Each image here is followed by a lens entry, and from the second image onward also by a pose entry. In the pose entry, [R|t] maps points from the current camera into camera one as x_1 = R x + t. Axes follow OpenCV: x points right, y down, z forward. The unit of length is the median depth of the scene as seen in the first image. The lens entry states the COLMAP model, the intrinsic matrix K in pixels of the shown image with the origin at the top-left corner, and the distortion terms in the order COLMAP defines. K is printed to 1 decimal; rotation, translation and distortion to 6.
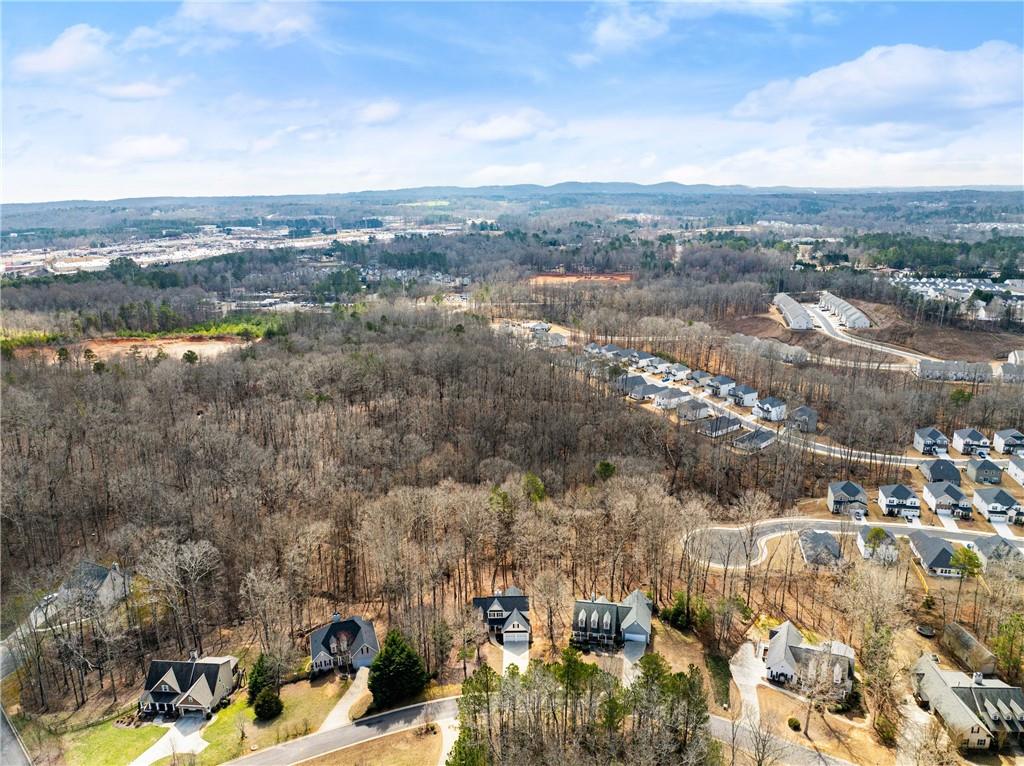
lens RADIAL K [[729.4, 0, 512.0], [0, 729.4, 383.0], [0, 0, 1]] dist [-0.036277, -0.000144]
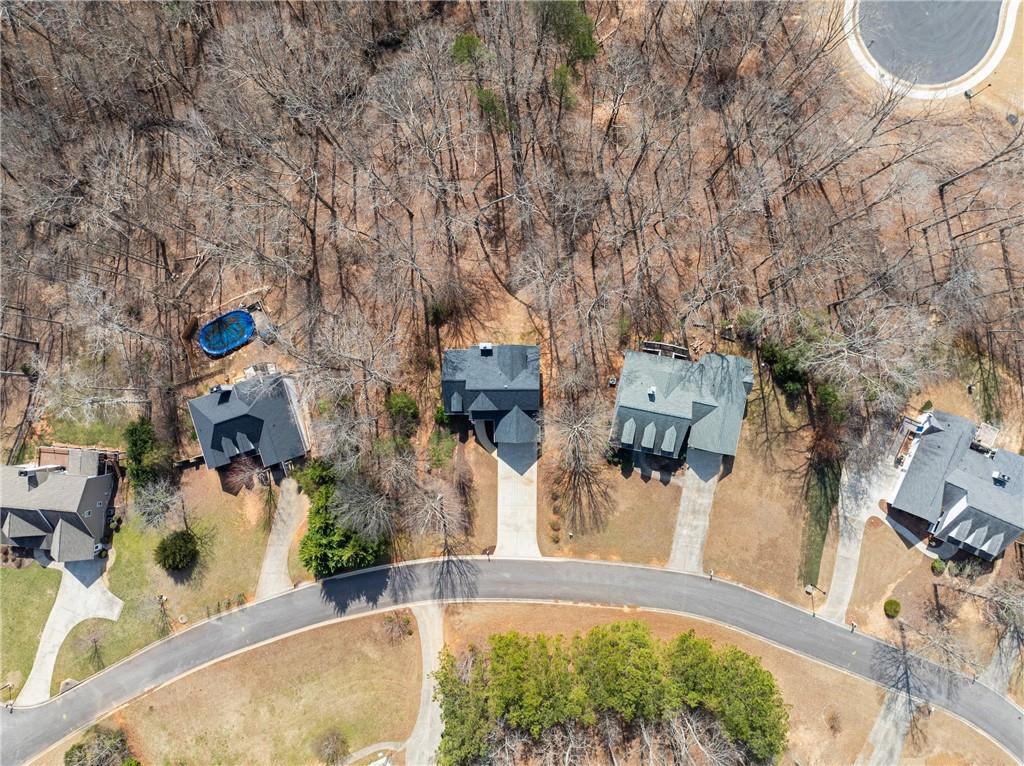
lens RADIAL K [[729.4, 0, 512.0], [0, 729.4, 383.0], [0, 0, 1]] dist [-0.036277, -0.000144]
pose [[0.999911, -0.009862, -0.008977, 0.007241], [0.011383, 0.280456, 0.959799, -0.271272], [-0.006948, -0.959816, 0.280543, 0.897830]]
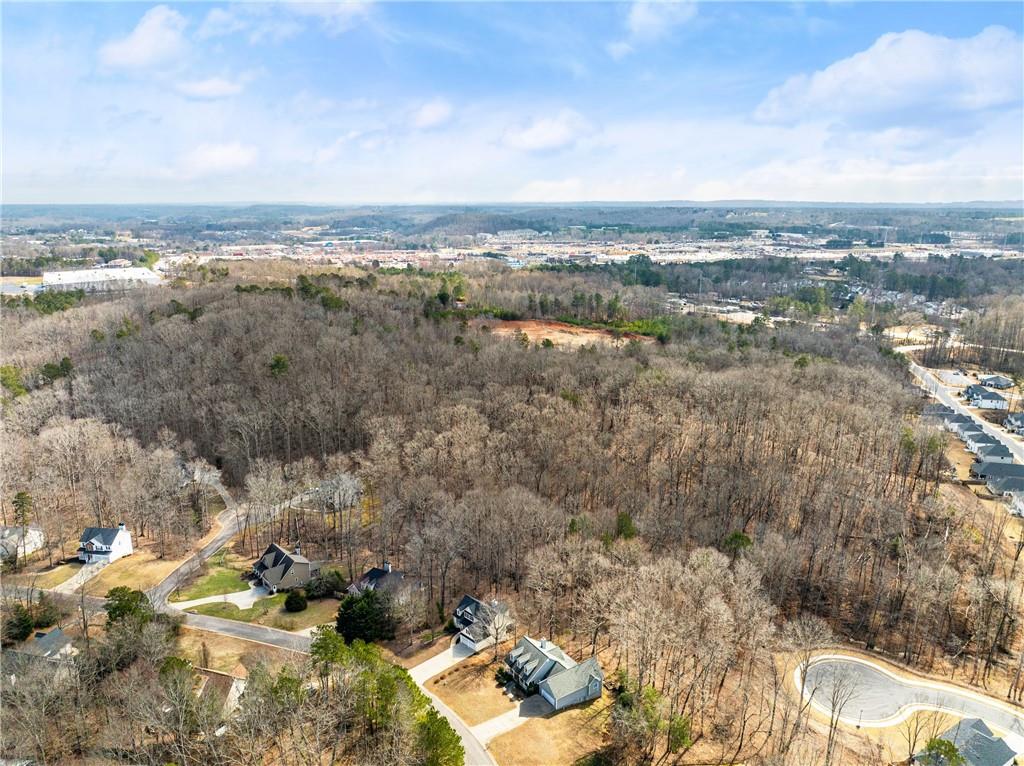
lens RADIAL K [[729.4, 0, 512.0], [0, 729.4, 383.0], [0, 0, 1]] dist [-0.036277, -0.000144]
pose [[0.709203, 0.189797, -0.678976, 0.708057], [-0.193596, 0.978487, 0.071306, -0.104473], [0.677903, 0.080876, 0.730690, 0.259497]]
